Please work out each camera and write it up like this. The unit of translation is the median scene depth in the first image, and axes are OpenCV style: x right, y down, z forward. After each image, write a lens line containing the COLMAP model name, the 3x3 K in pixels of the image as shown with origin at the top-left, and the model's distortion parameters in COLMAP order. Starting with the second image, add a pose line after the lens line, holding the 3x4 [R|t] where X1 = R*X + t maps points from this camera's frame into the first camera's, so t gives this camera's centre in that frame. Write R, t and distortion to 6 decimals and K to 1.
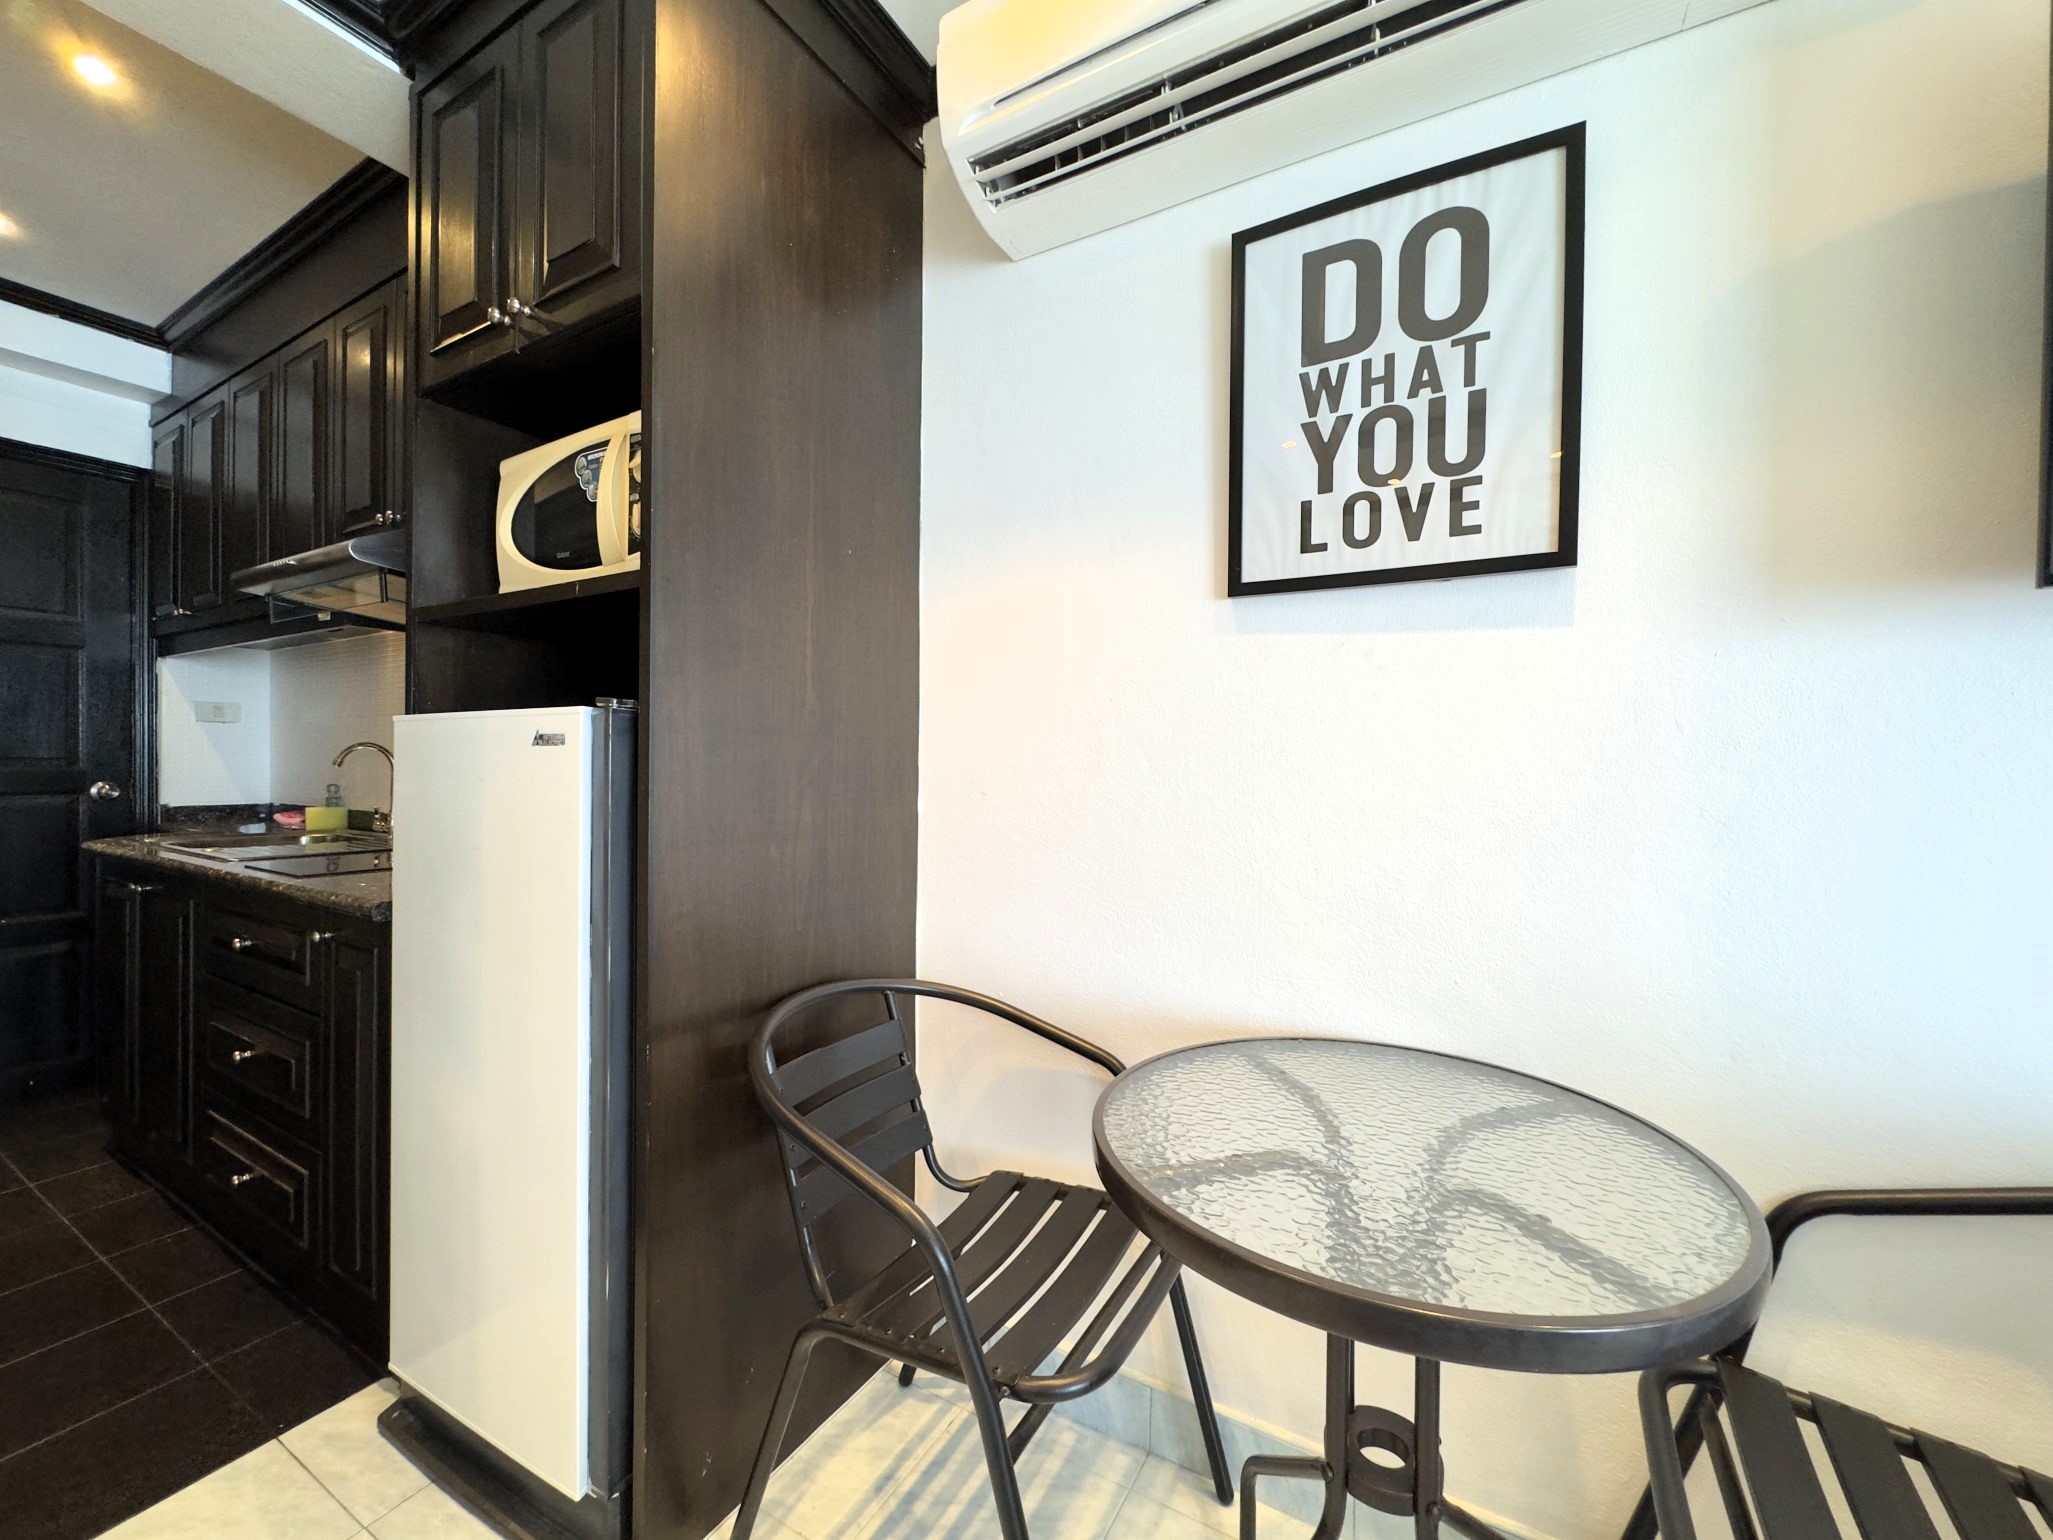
lens RADIAL K [[815.8, 0, 1024.0], [0, 815.8, 768.4], [0, 0, 1]] dist [-0.001189, 0.000299]
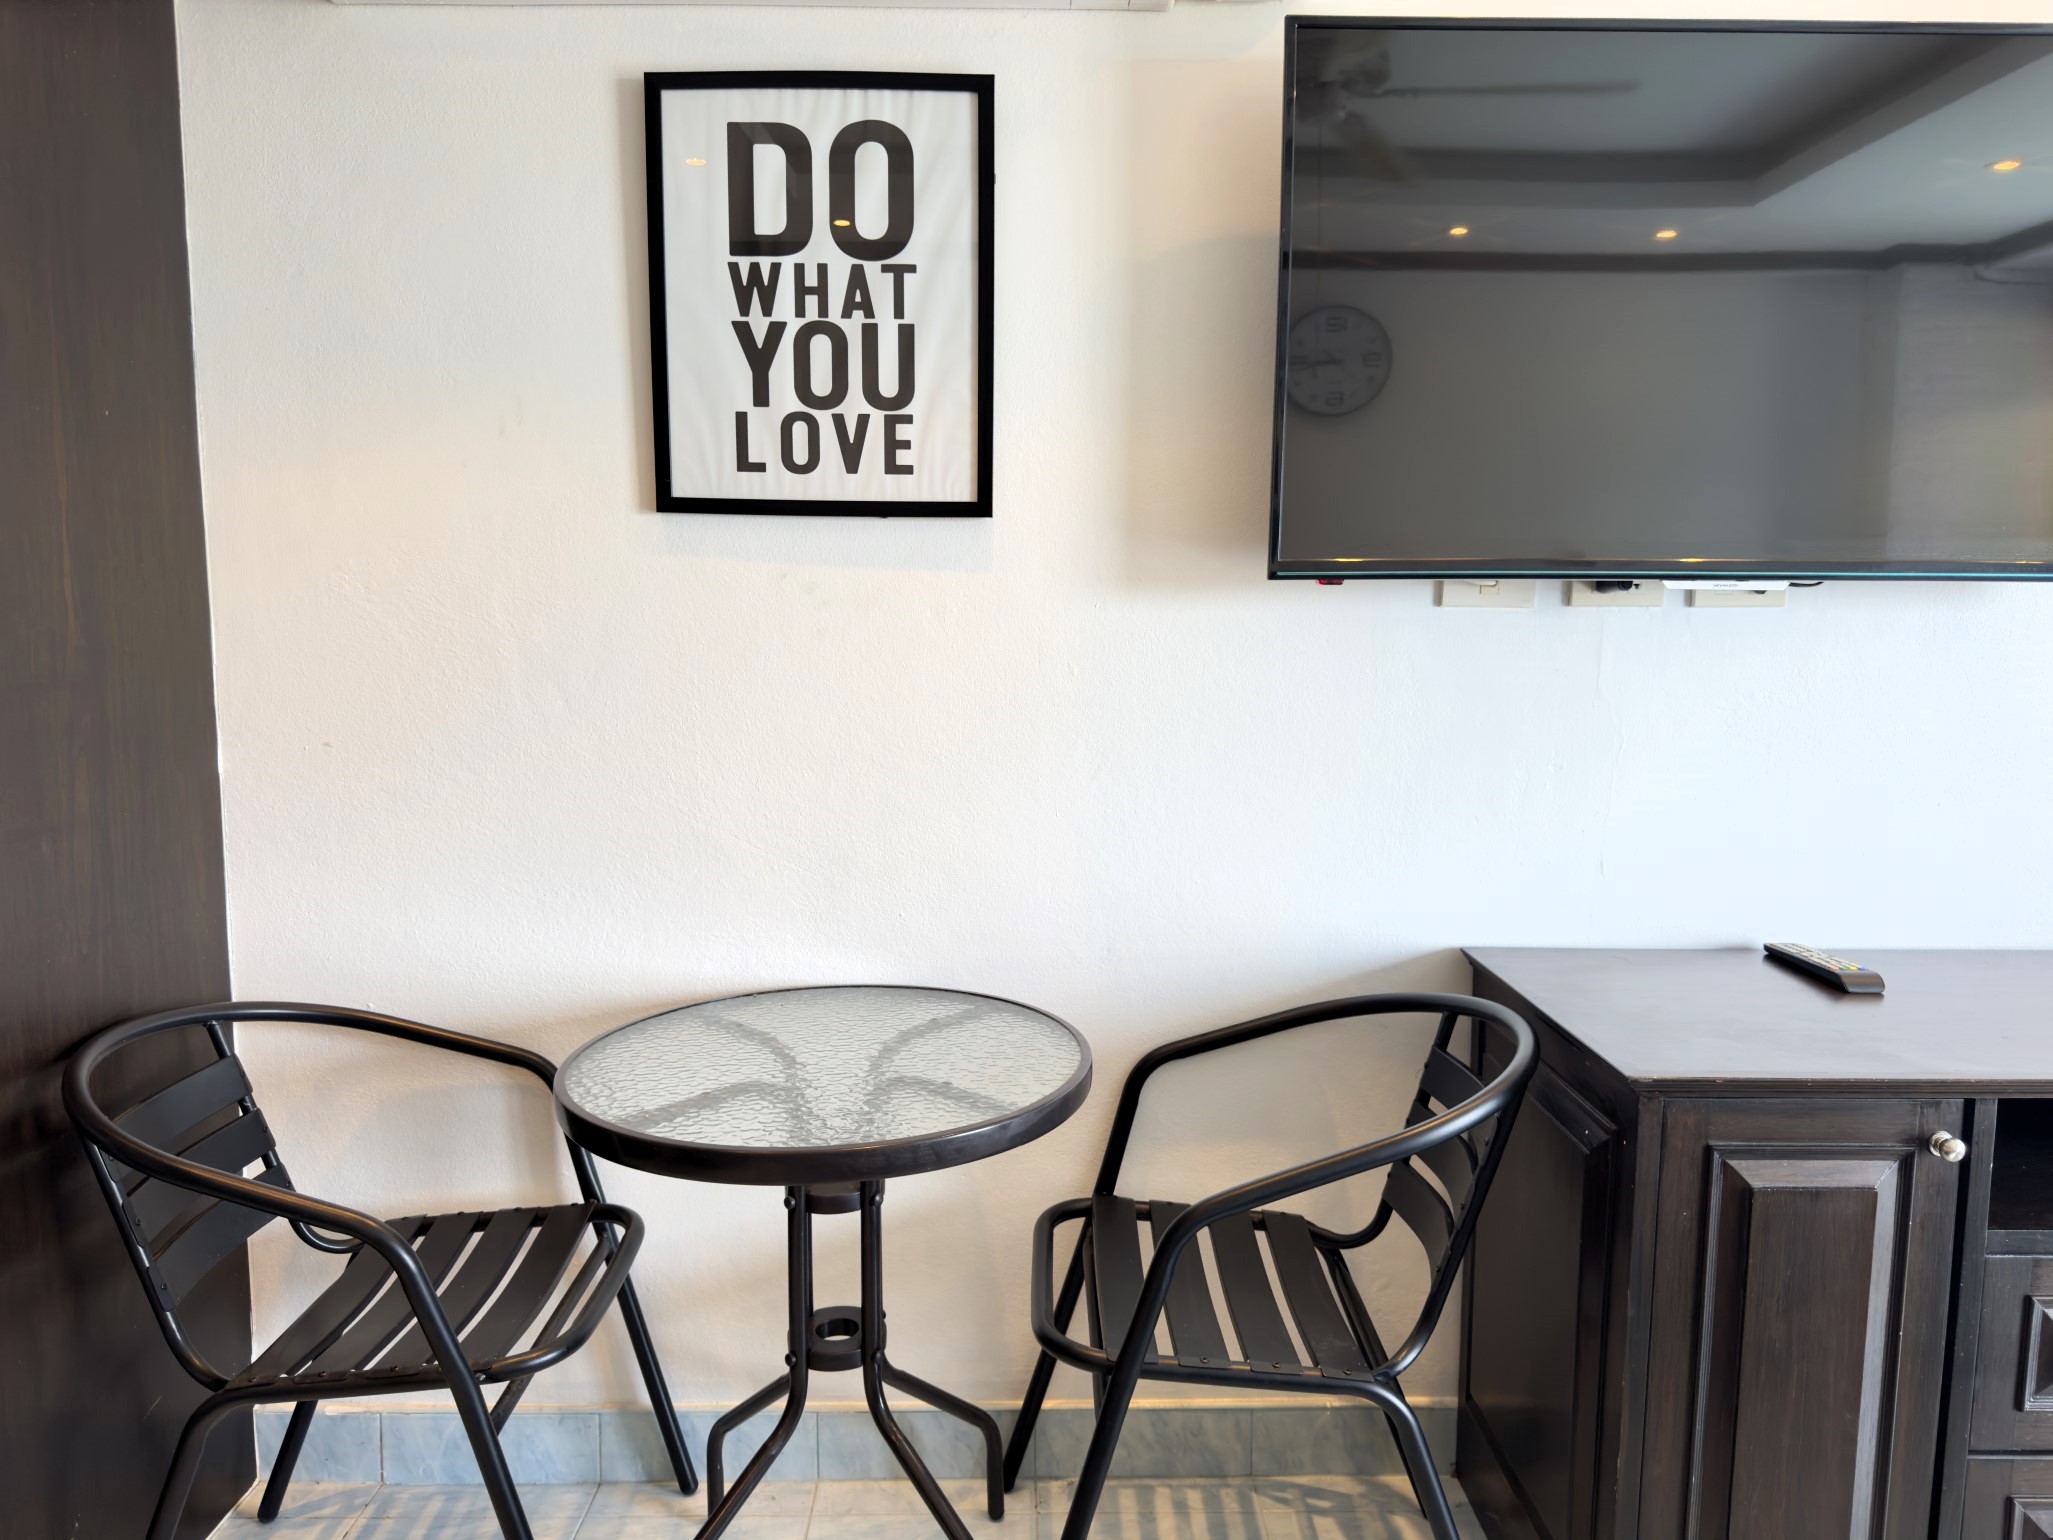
lens RADIAL K [[1447.0, 0, 1027.4], [0, 1447.0, 786.8], [0, 0, 1]] dist [0.064189, -0.073498]
pose [[0.859198, -0.070107, 0.506818, -0.237596], [0.006565, 0.991997, 0.126092, -0.124565], [-0.511602, -0.105011, 0.852782, -0.604861]]
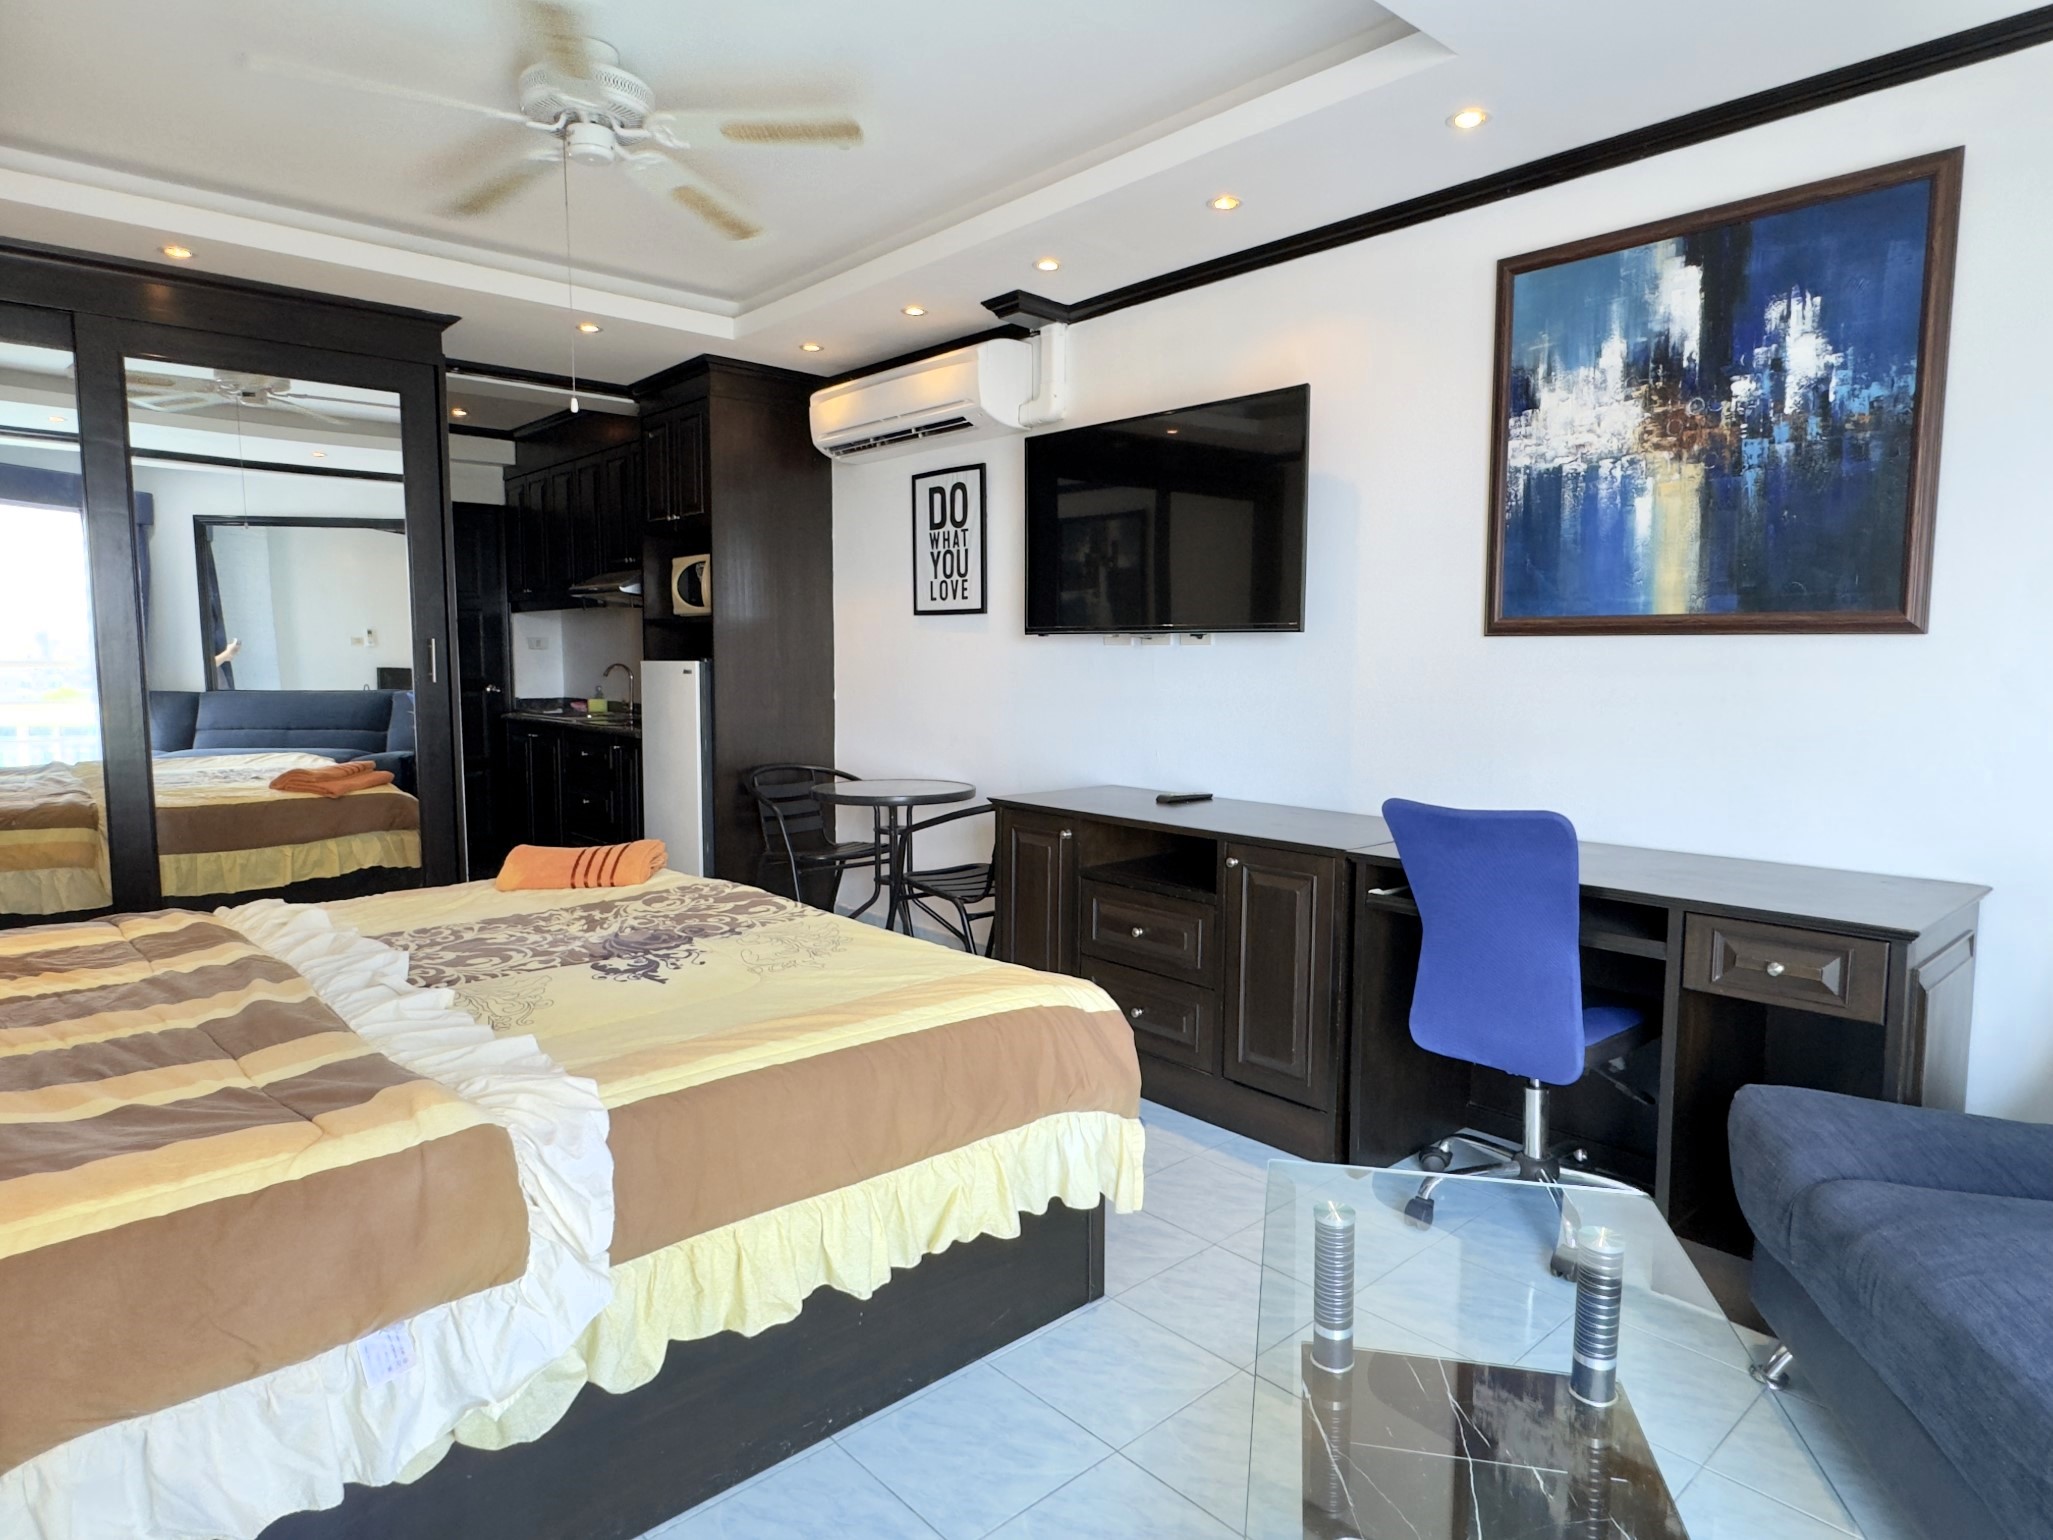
lens RADIAL K [[1197.3, 0, 1018.9], [0, 1197.3, 759.4], [0, 0, 1]] dist [-0.001063, 0.003819]
pose [[0.949955, 0.021561, -0.311641, 1.947750], [0.003736, 0.996760, 0.080351, -0.064160], [0.312363, -0.077494, 0.946797, -2.801534]]
